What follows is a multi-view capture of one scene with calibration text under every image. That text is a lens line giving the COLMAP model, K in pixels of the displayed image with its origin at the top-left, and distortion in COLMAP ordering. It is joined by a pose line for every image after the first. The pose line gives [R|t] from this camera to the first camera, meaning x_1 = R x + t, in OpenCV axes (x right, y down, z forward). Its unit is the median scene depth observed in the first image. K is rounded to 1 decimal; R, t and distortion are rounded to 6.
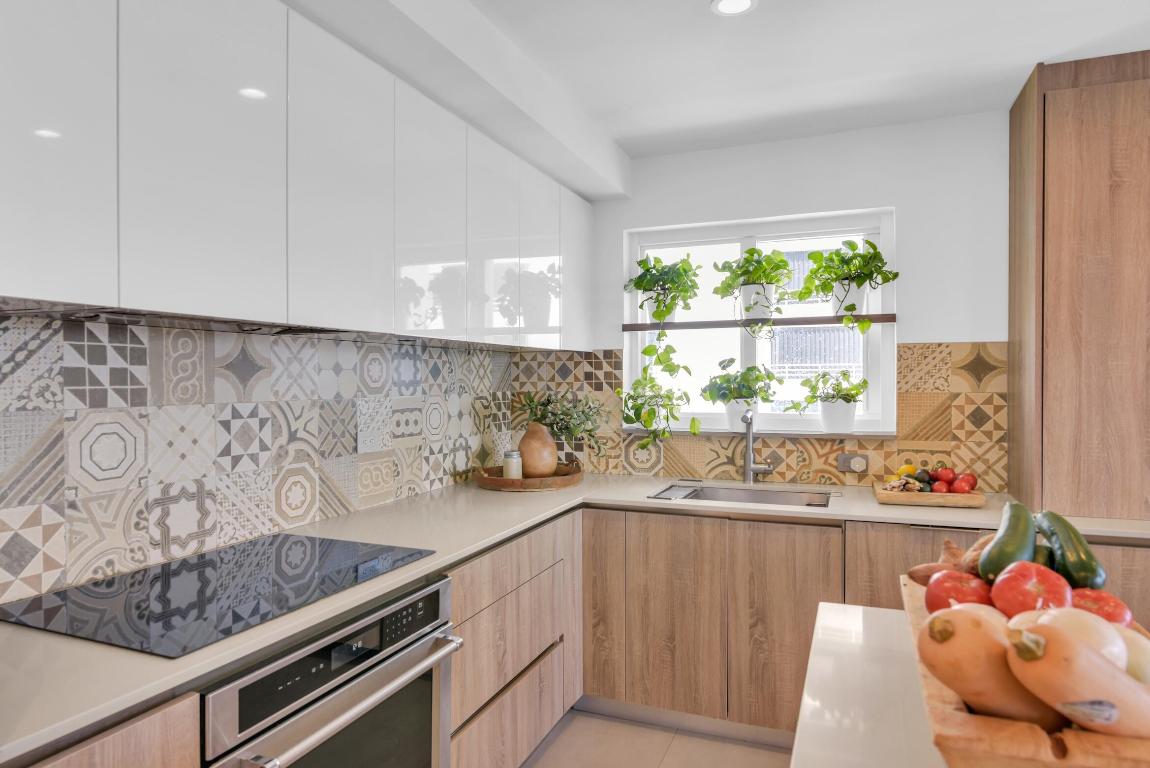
lens RADIAL K [[702.1, 0, 573.9], [0, 702.1, 380.8], [0, 0, 1]] dist [-0.000474, 0.000061]
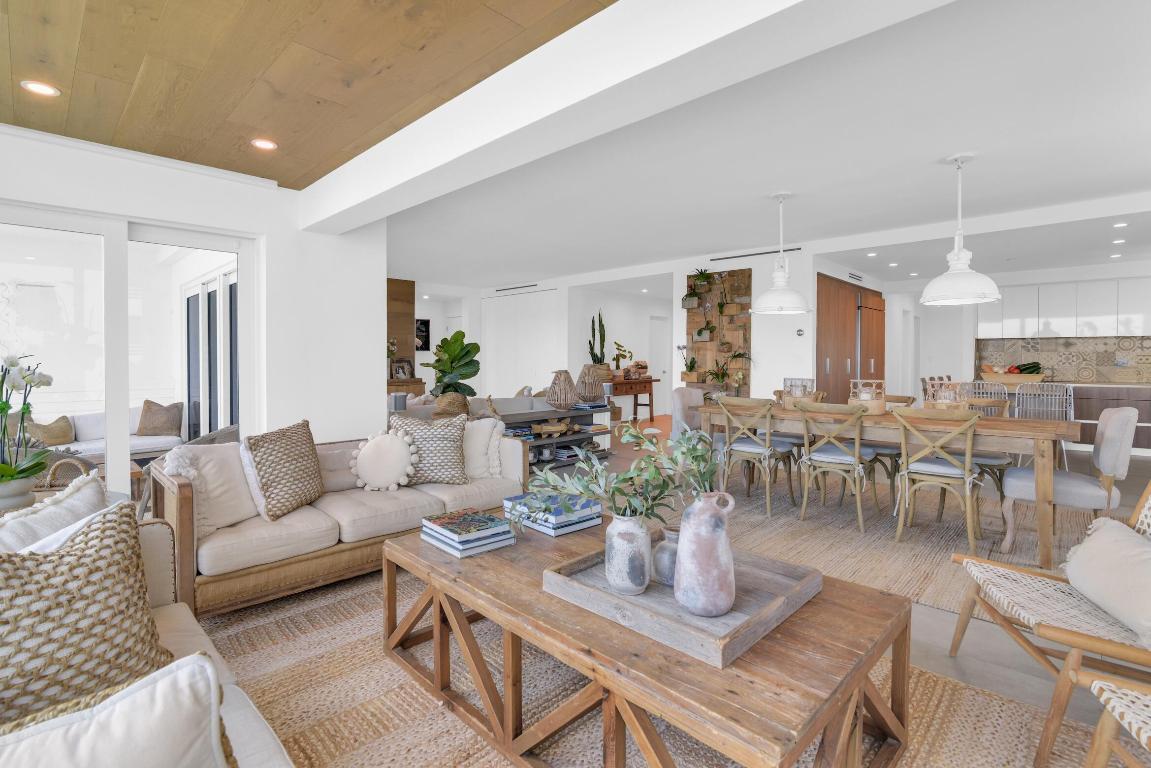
lens RADIAL K [[534.3, 0, 590.8], [0, 534.3, 361.9], [0, 0, 1]] dist [-0.002038, 0.000205]
pose [[-0.363464, 0.013066, -0.931517, 3.721152], [-0.003238, 0.999878, 0.015288, 0.049808], [0.931603, 0.008573, -0.363377, -0.645001]]
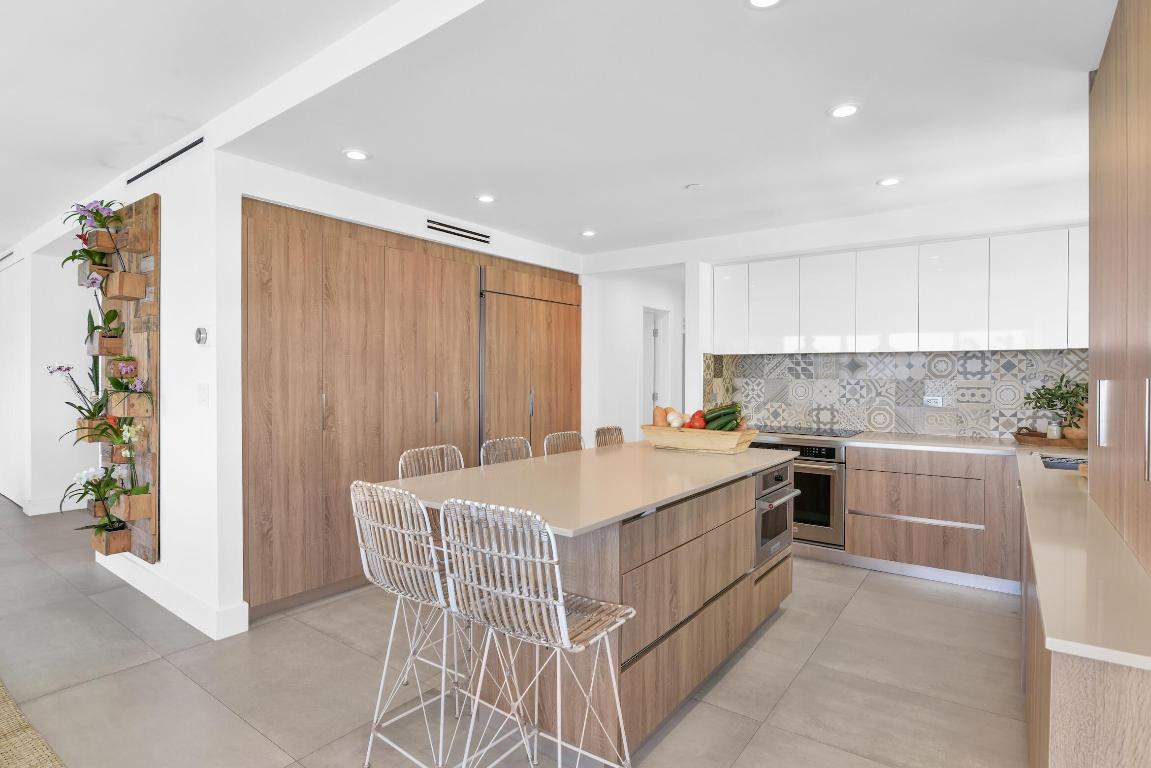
lens RADIAL K [[585.3, 0, 574.0], [0, 585.3, 381.6], [0, 0, 1]] dist [-0.003961, -0.000409]
pose [[-0.255448, 0.014029, -0.966721, 1.771644], [-0.006797, 0.999844, 0.016305, 0.009672], [0.966799, 0.010736, -0.255313, 0.483802]]
